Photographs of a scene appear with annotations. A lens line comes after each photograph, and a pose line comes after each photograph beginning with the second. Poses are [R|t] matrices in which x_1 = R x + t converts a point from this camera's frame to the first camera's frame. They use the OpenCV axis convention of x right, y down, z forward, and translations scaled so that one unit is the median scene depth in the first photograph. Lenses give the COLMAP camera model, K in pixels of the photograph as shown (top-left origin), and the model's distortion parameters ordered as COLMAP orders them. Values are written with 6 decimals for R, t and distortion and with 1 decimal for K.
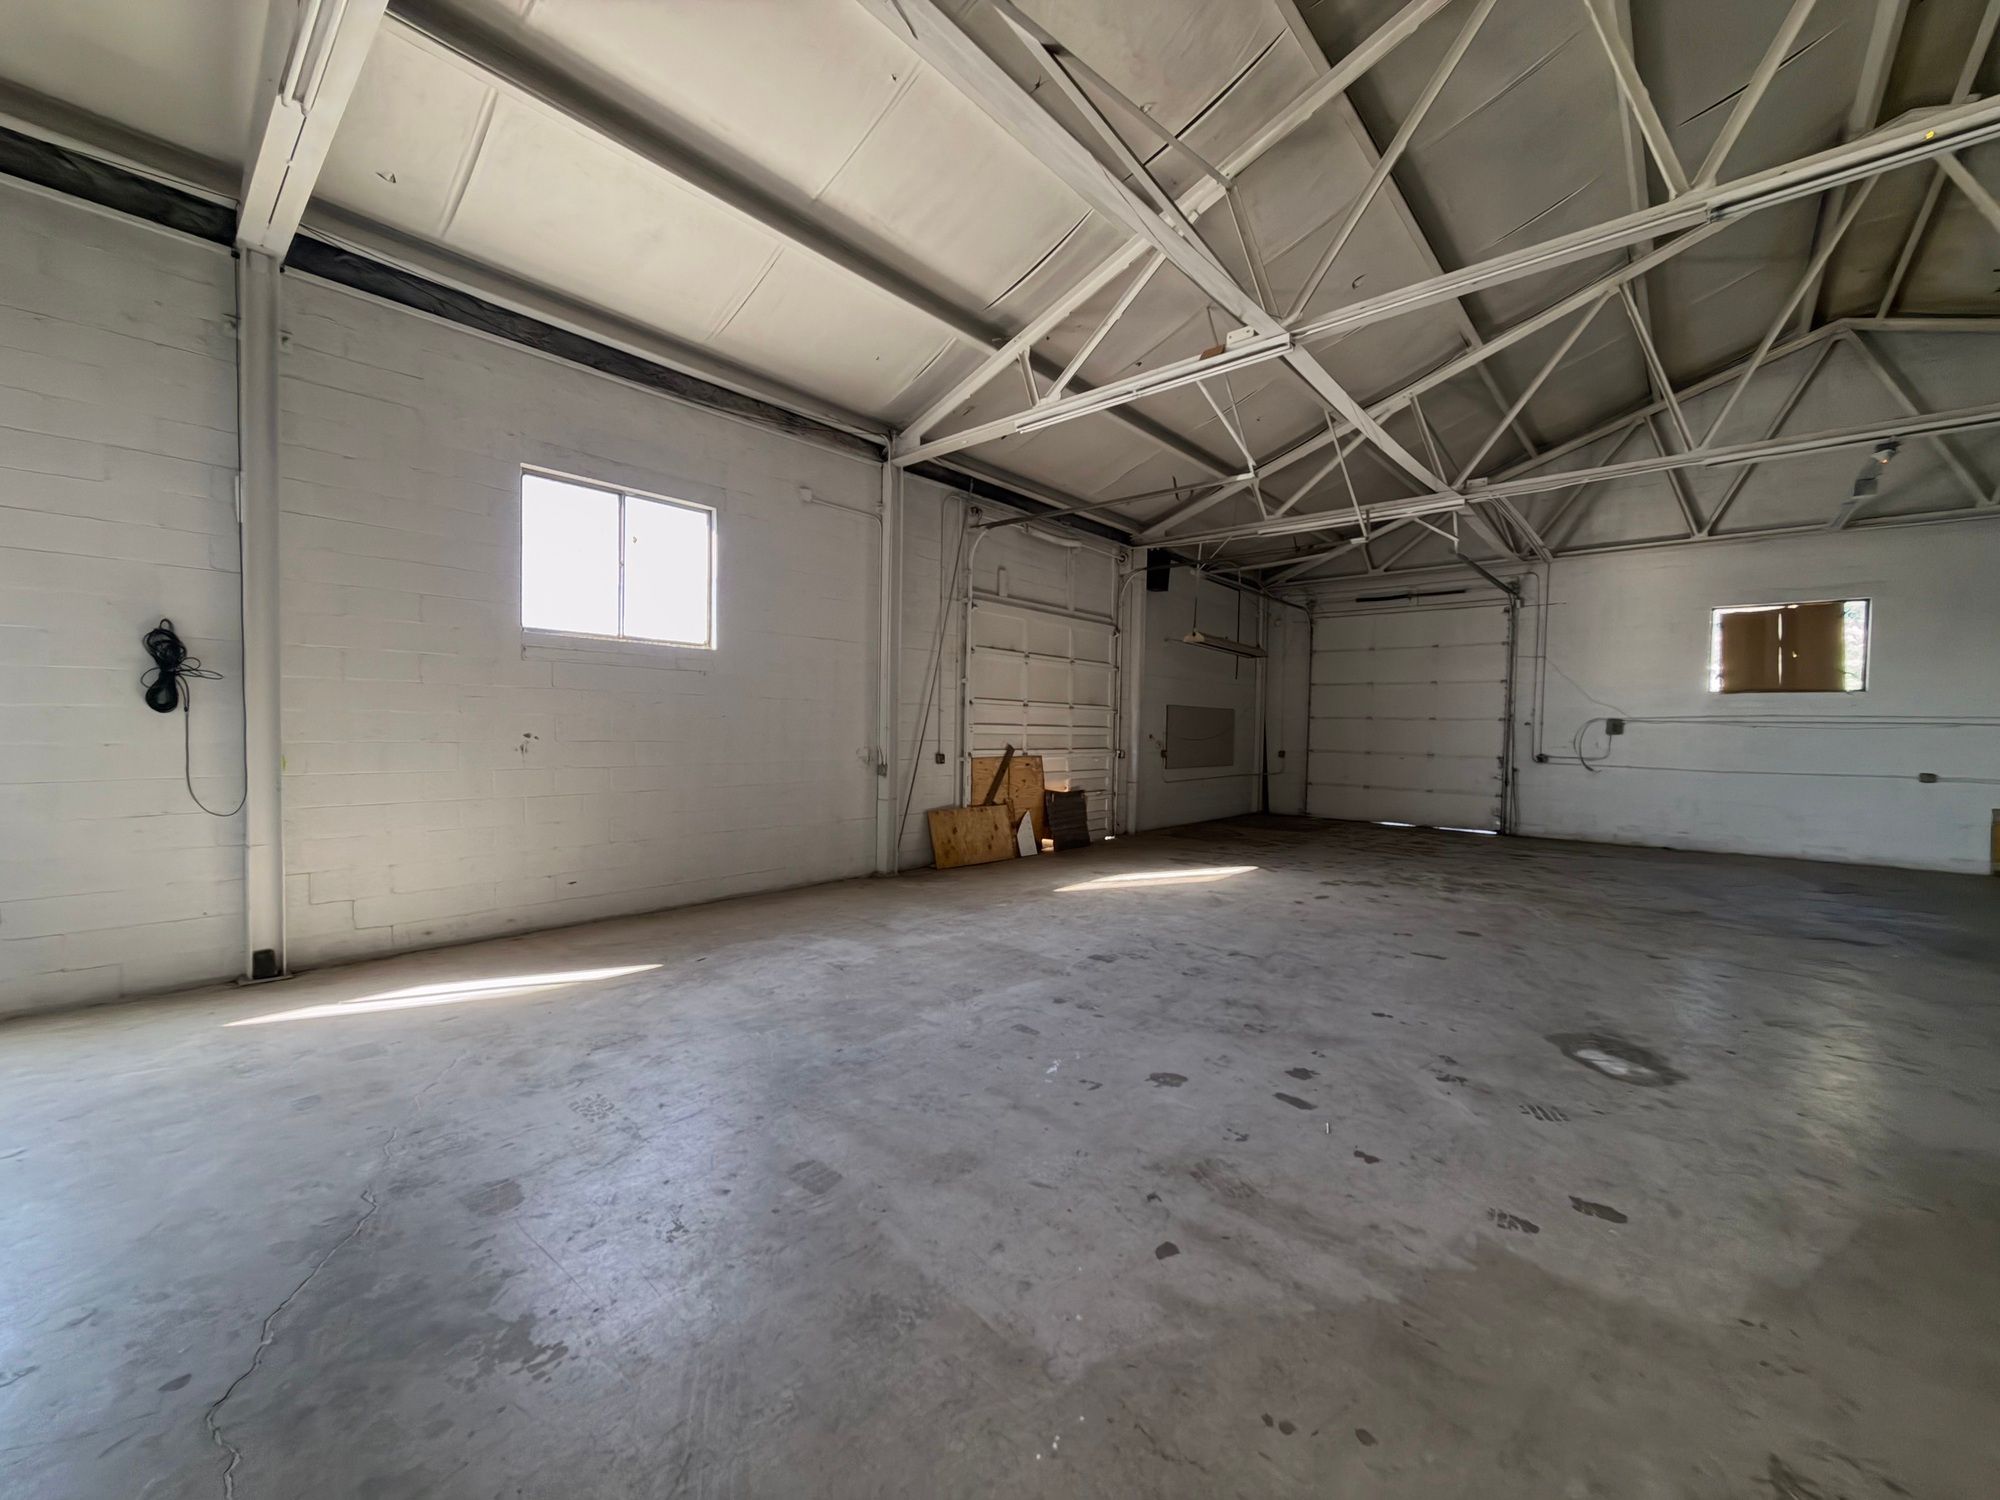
lens RADIAL K [[798.8, 0, 1001.8], [0, 798.8, 749.2], [0, 0, 1]] dist [0.000129, -0.000124]
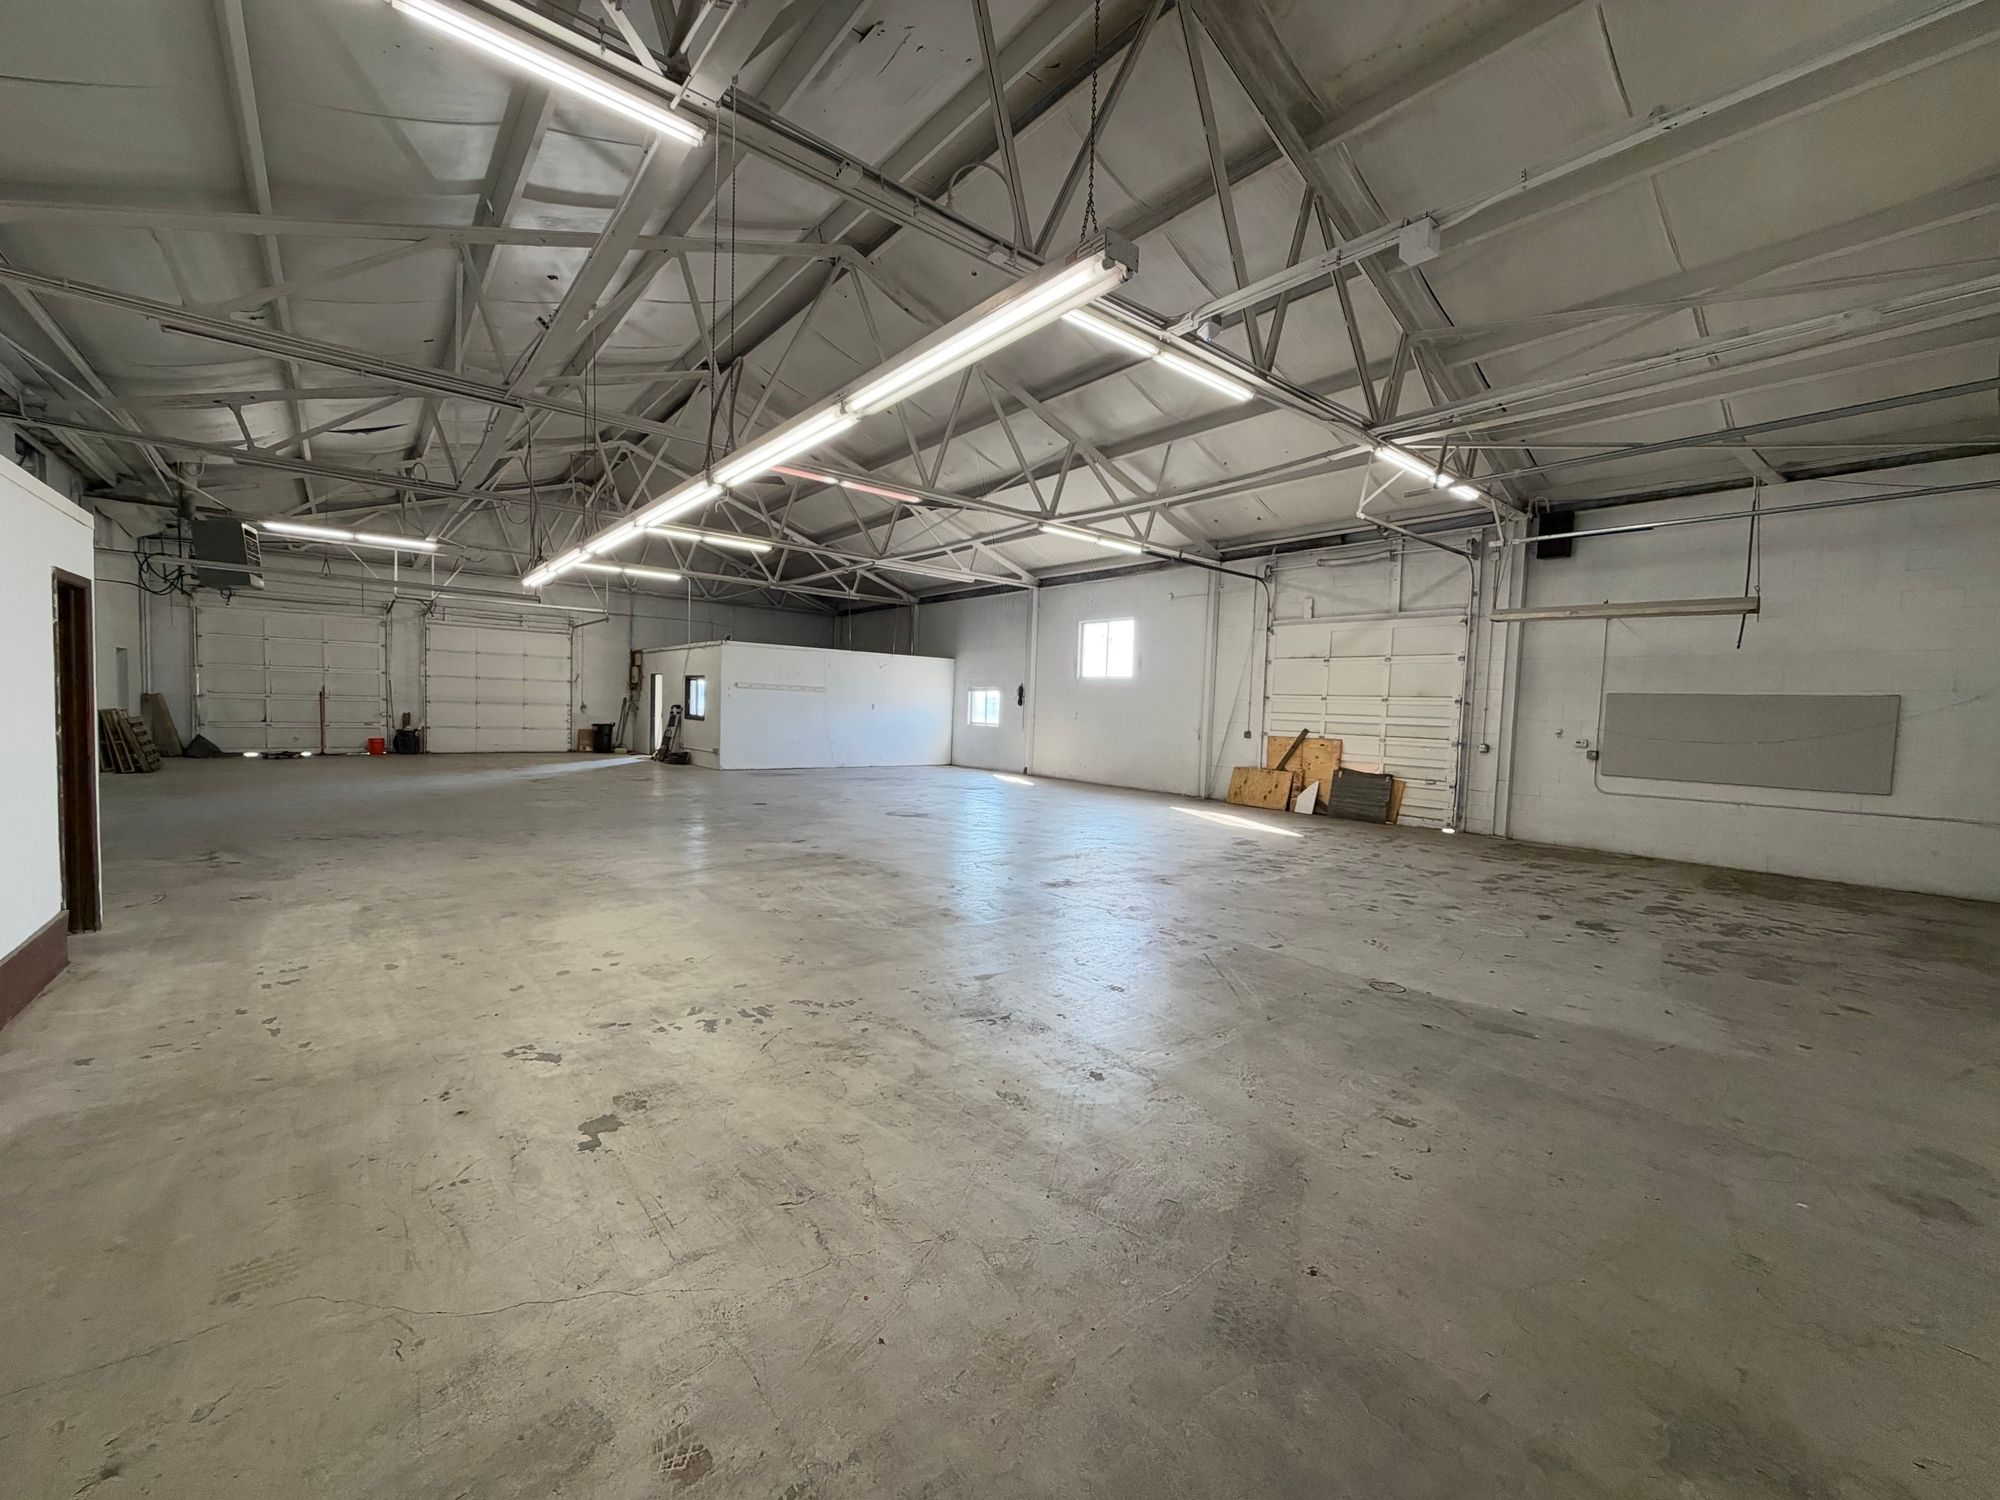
lens RADIAL K [[798.8, 0, 994.2], [0, 798.8, 752.2], [0, 0, 1]] dist [0.000129, -0.000124]
pose [[-0.153566, 0.030539, -0.987666, 1.473945], [-0.066198, 0.996959, 0.041119, 0.013507], [0.985919, 0.071696, -0.151077, 0.727970]]
